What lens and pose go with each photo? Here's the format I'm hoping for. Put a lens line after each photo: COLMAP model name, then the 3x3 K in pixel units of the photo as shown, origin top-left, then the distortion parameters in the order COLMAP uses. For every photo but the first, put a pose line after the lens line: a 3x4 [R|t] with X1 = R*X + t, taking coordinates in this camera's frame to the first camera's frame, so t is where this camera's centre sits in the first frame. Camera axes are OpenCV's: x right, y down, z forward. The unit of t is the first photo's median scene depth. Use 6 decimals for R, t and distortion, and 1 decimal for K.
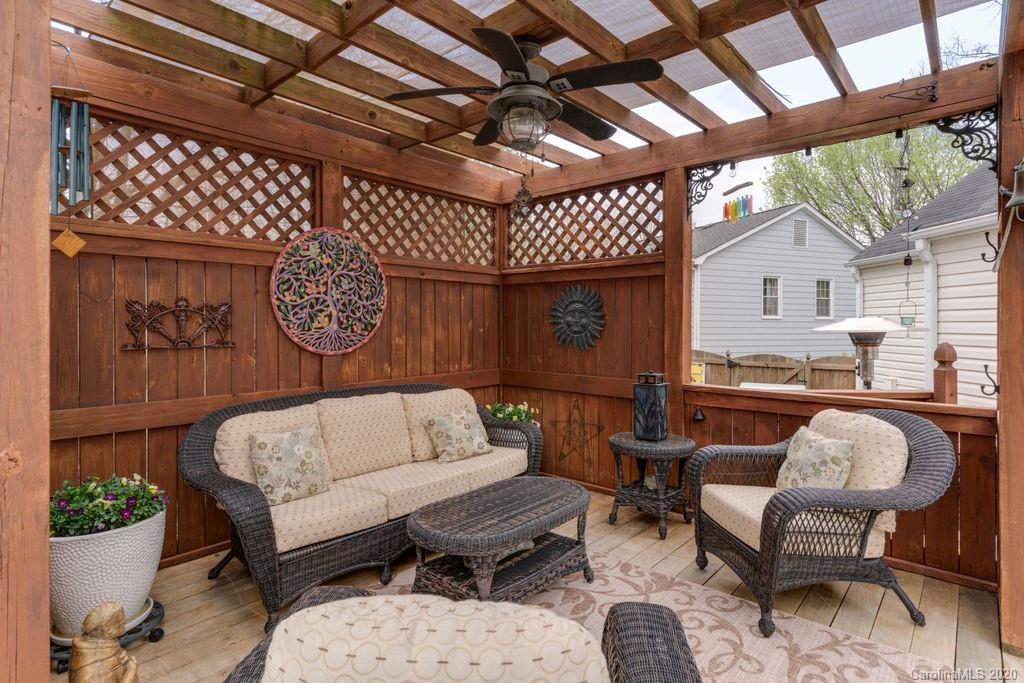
lens RADIAL K [[524.6, 0, 510.2], [0, 524.6, 323.7], [0, 0, 1]] dist [-0.002460, -0.000102]
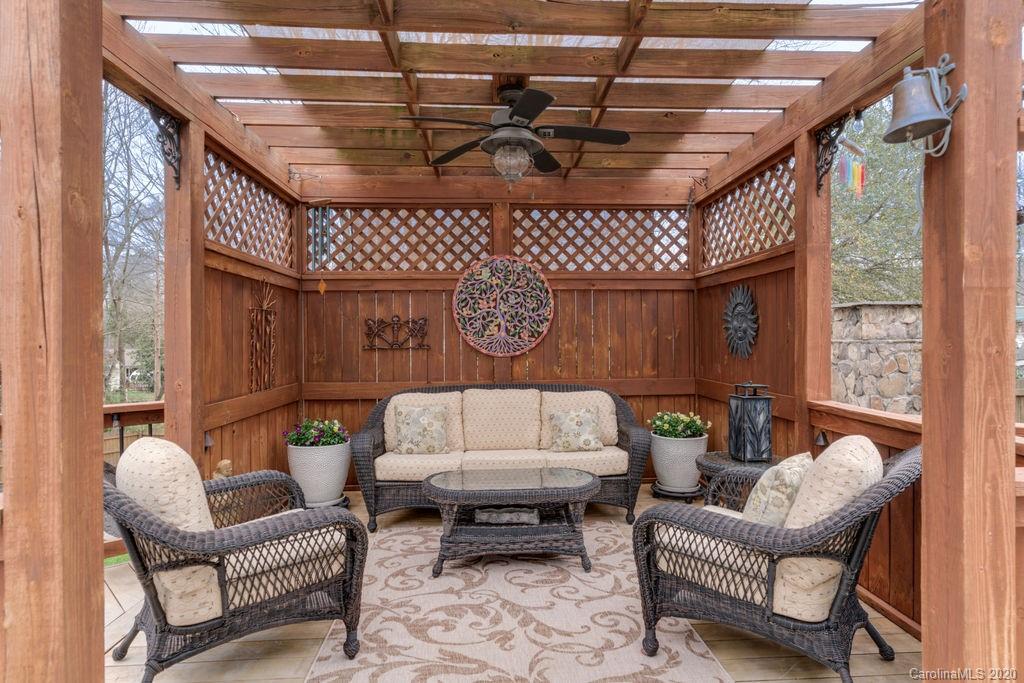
lens RADIAL K [[568.4, 0, 526.7], [0, 568.4, 340.6], [0, 0, 1]] dist [-0.004567, -0.000524]
pose [[0.713634, -0.002486, -0.700515, 0.649485], [0.007956, 0.999958, 0.004557, 0.015718], [0.700474, -0.008826, 0.713623, 0.075707]]
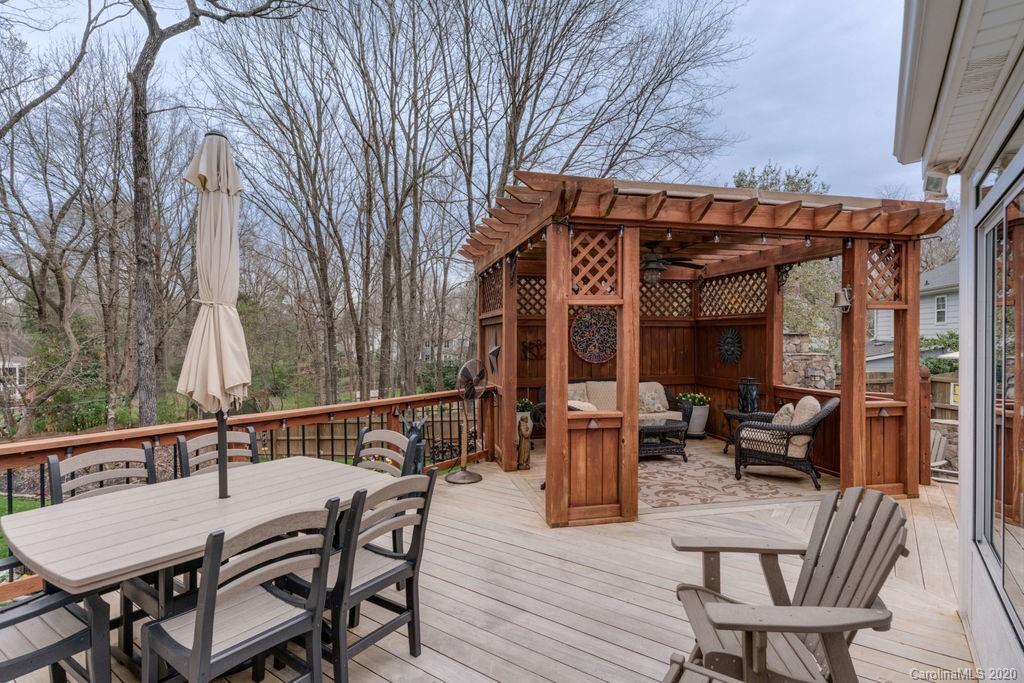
lens RADIAL K [[522.3, 0, 507.6], [0, 522.3, 338.1], [0, 0, 1]] dist [-0.001577, -0.000237]
pose [[0.813999, 0.001098, -0.580865, 0.645221], [-0.000533, 0.999999, 0.001144, -0.050189], [0.580866, -0.000621, 0.813999, -1.029439]]
